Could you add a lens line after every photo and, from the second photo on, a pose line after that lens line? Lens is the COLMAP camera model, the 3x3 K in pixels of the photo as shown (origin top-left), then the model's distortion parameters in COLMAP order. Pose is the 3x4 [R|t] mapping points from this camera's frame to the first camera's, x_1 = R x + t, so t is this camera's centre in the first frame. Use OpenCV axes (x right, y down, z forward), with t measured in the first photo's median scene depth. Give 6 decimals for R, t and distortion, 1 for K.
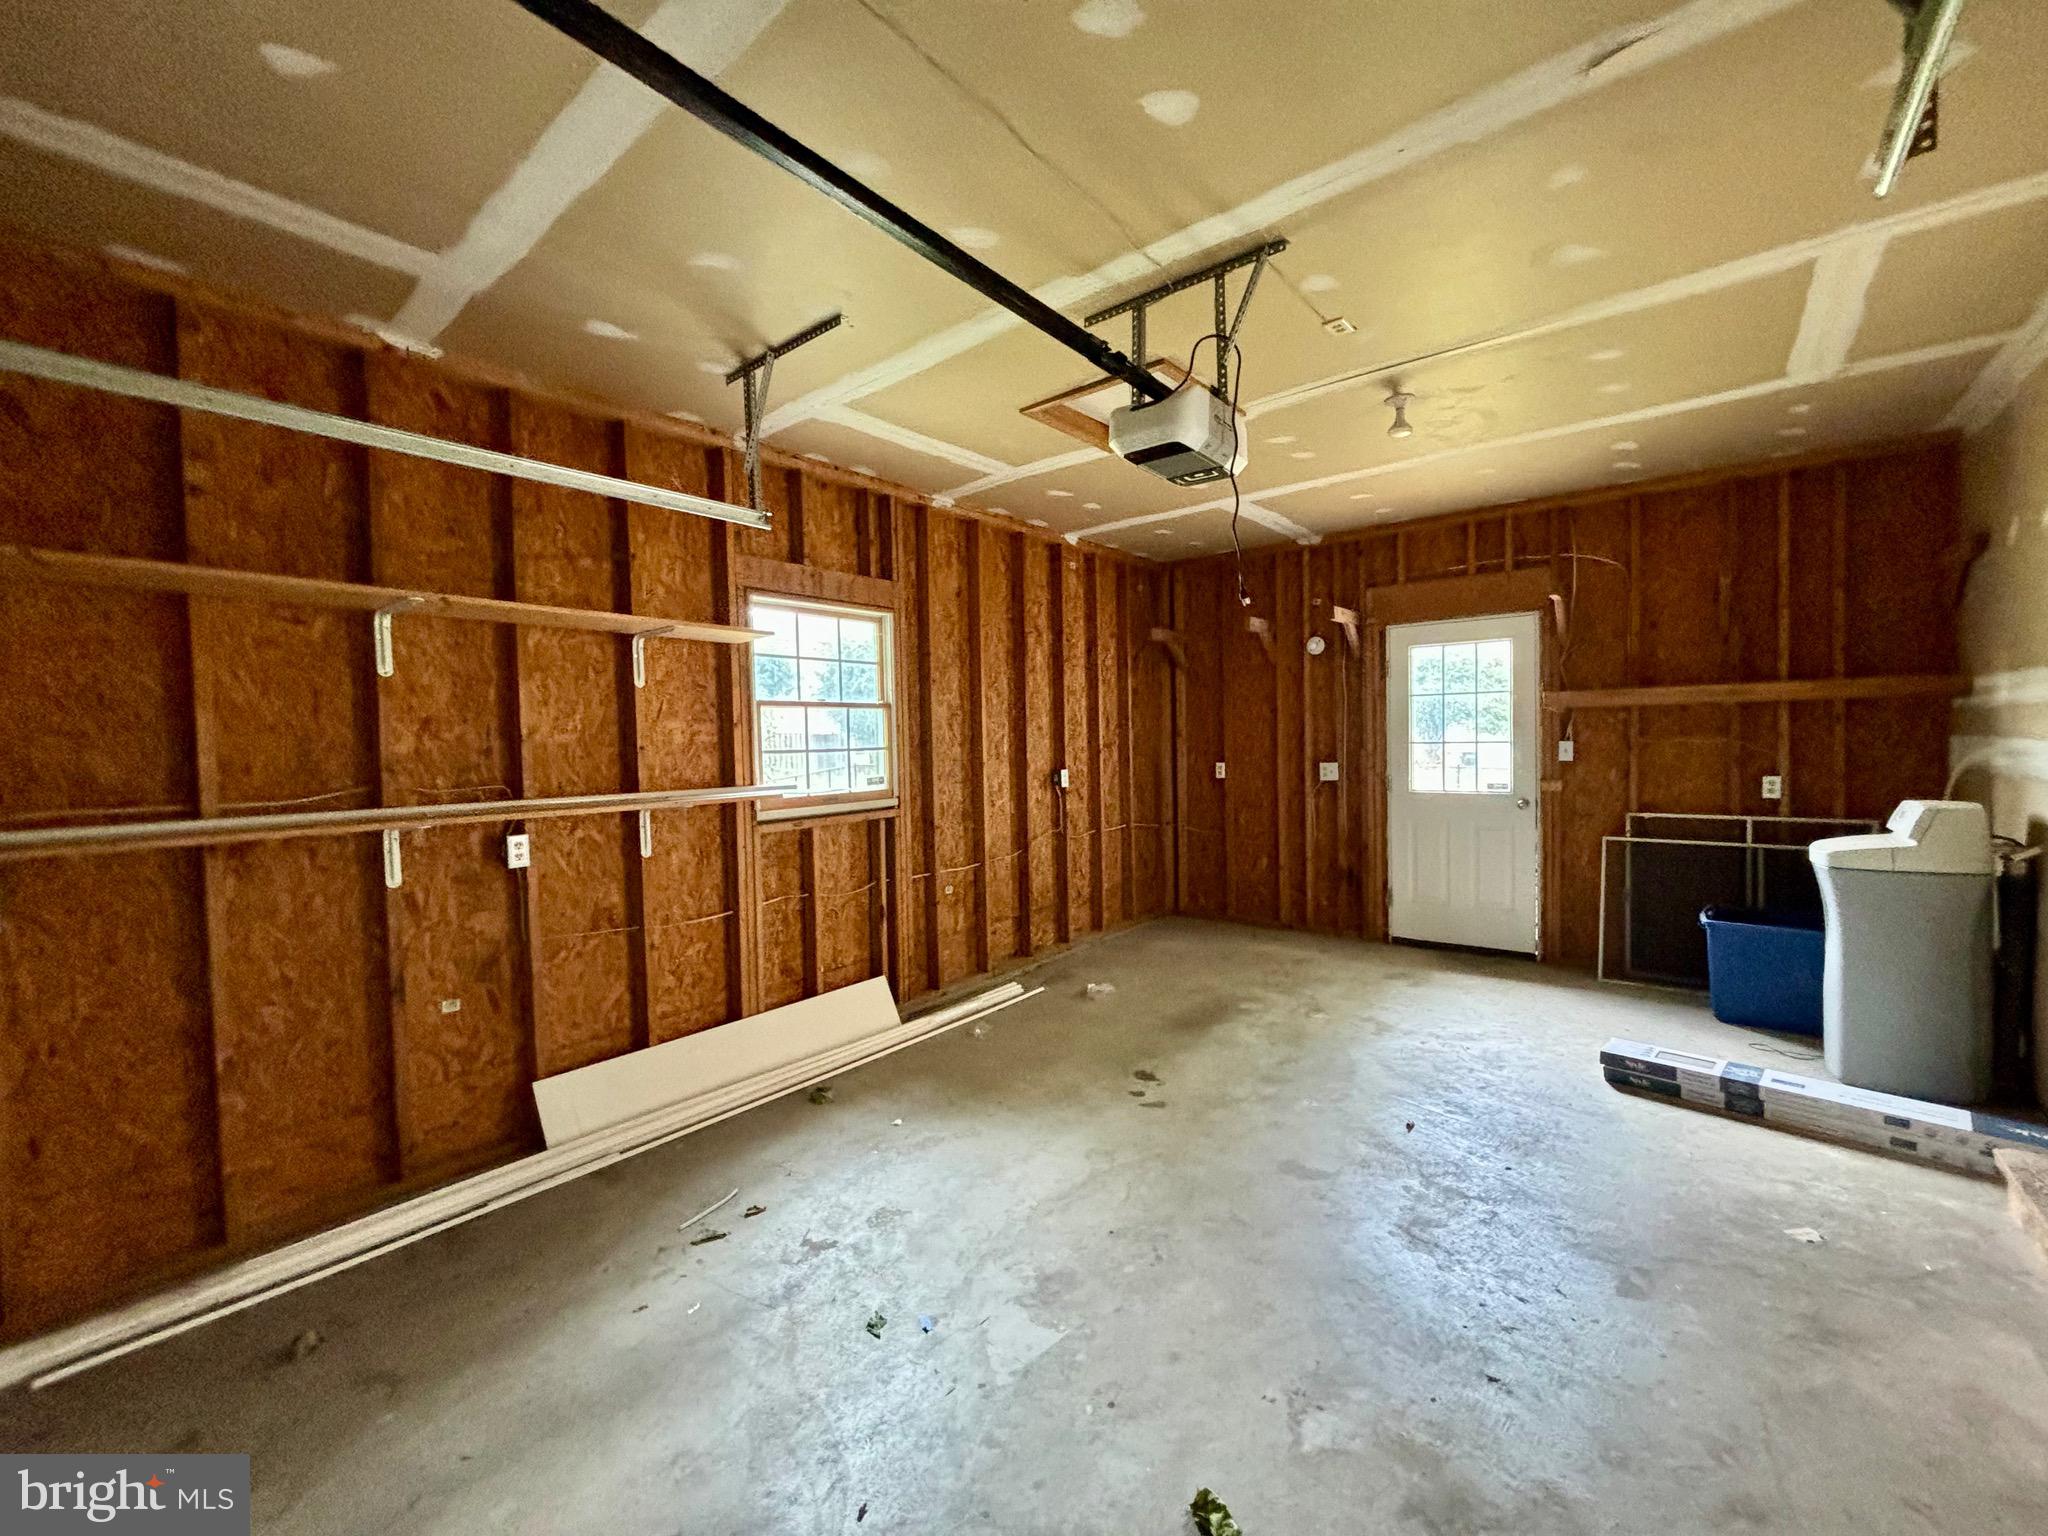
lens RADIAL K [[833.6, 0, 1025.4], [0, 833.6, 761.8], [0, 0, 1]] dist [0.000933, 0.003142]
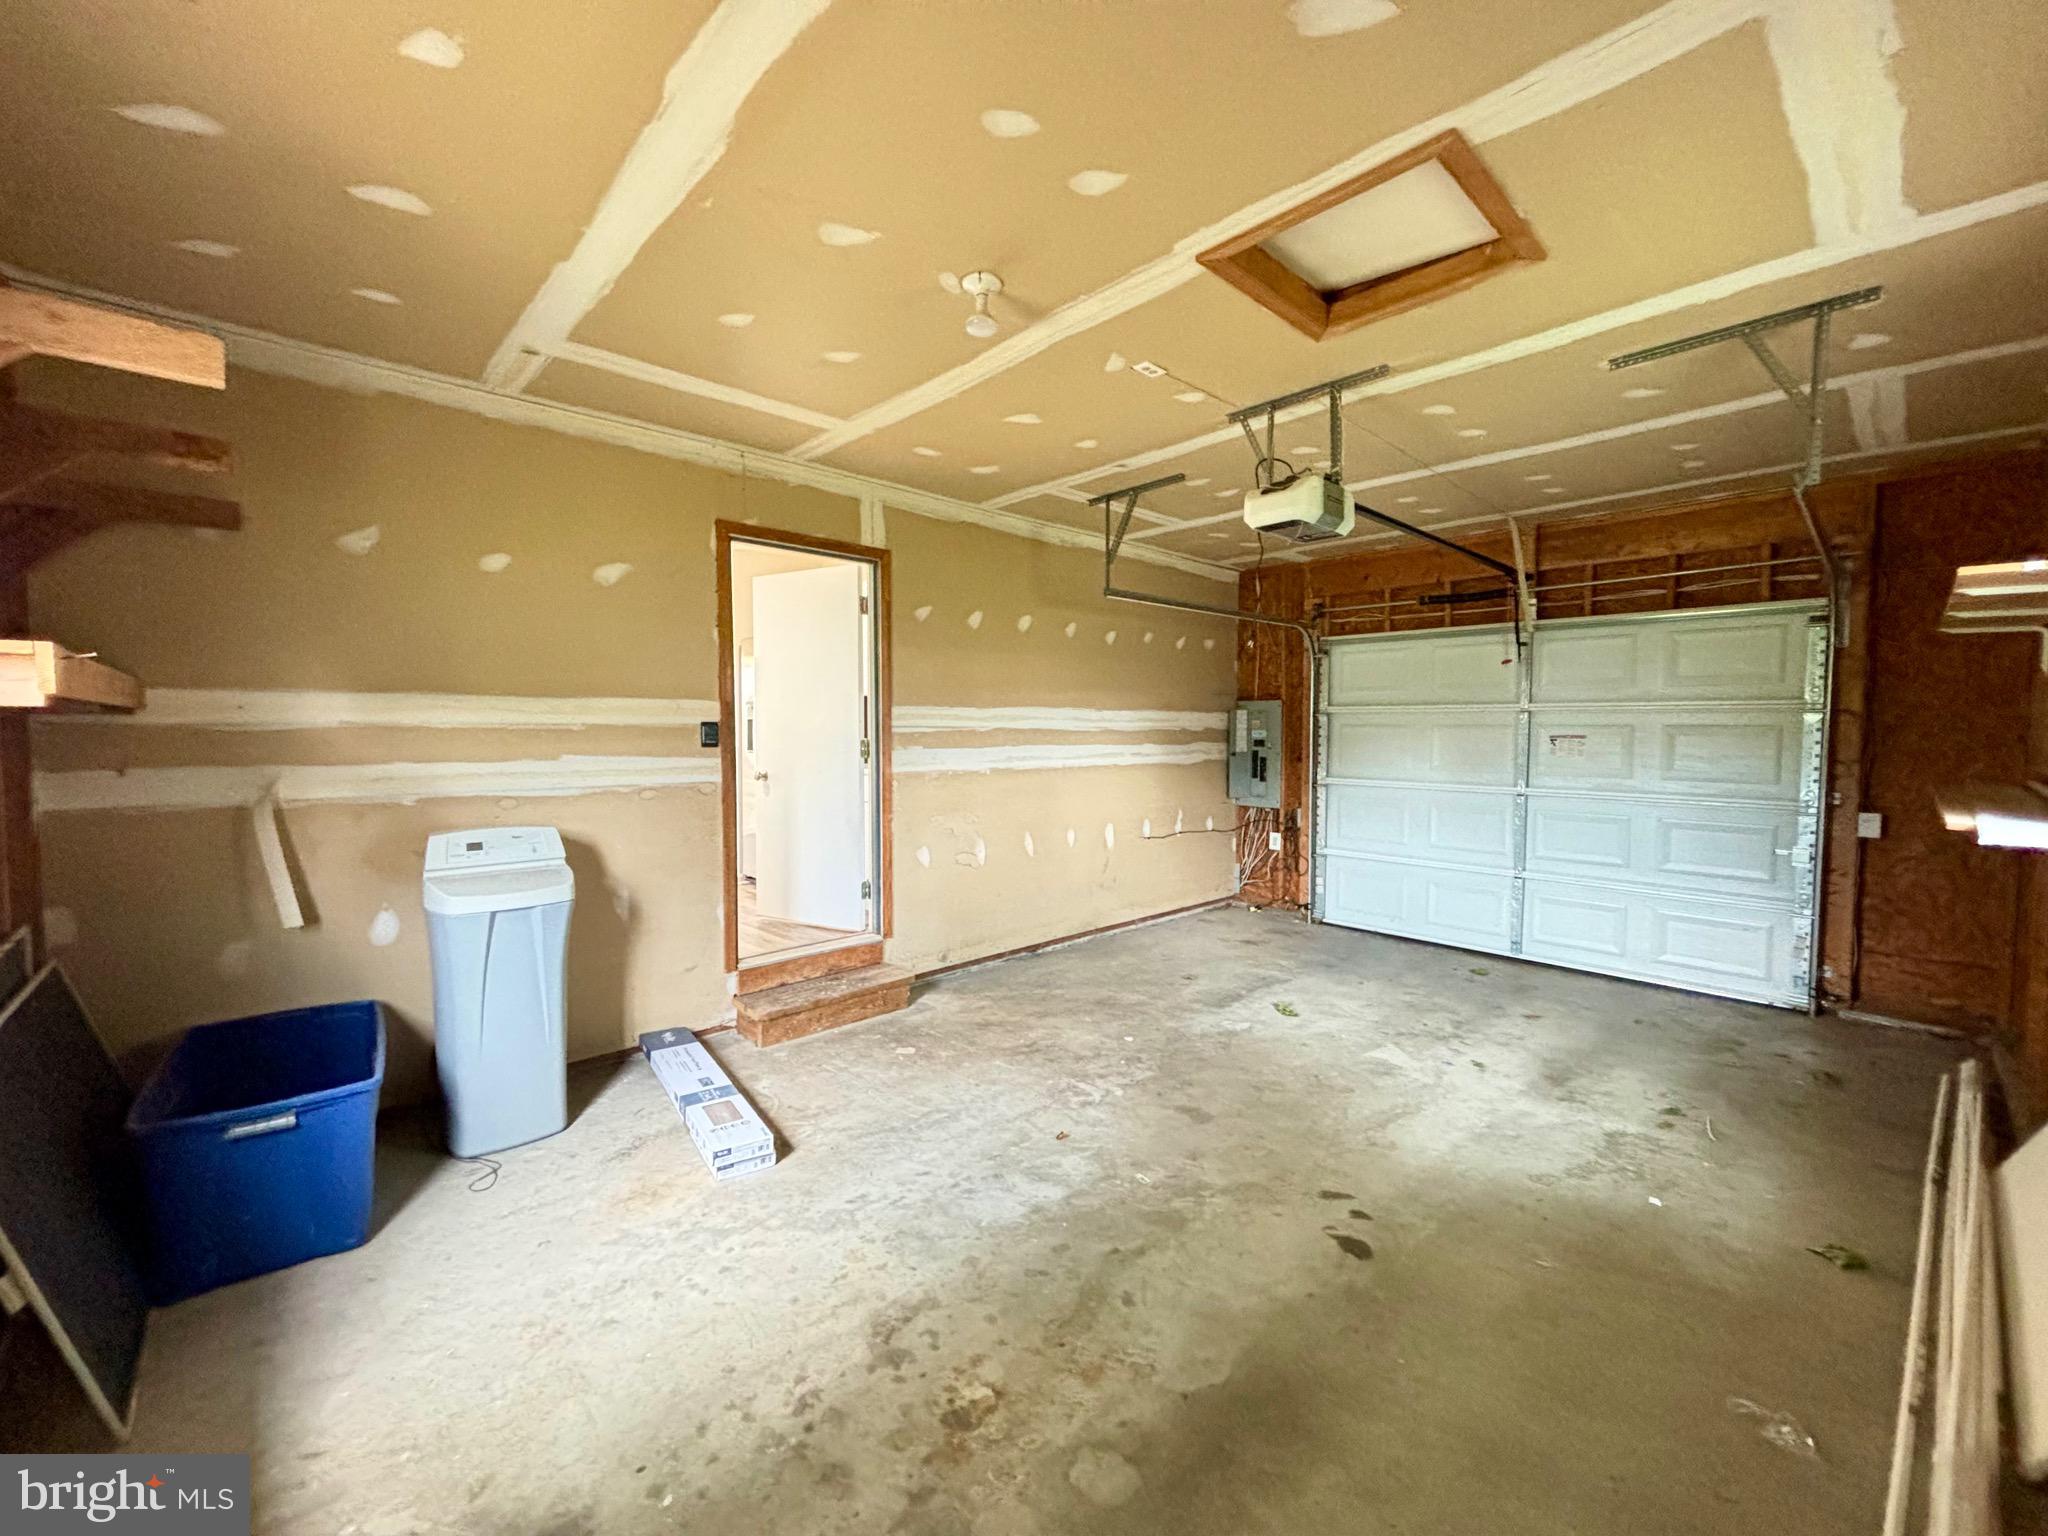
lens RADIAL K [[833.6, 0, 1023.8], [0, 833.6, 759.6], [0, 0, 1]] dist [0.000933, 0.003142]
pose [[-0.990141, 0.016499, 0.139101, 0.334473], [0.026334, 0.997258, 0.069165, -0.077383], [-0.137579, 0.072146, -0.987860, 1.815723]]
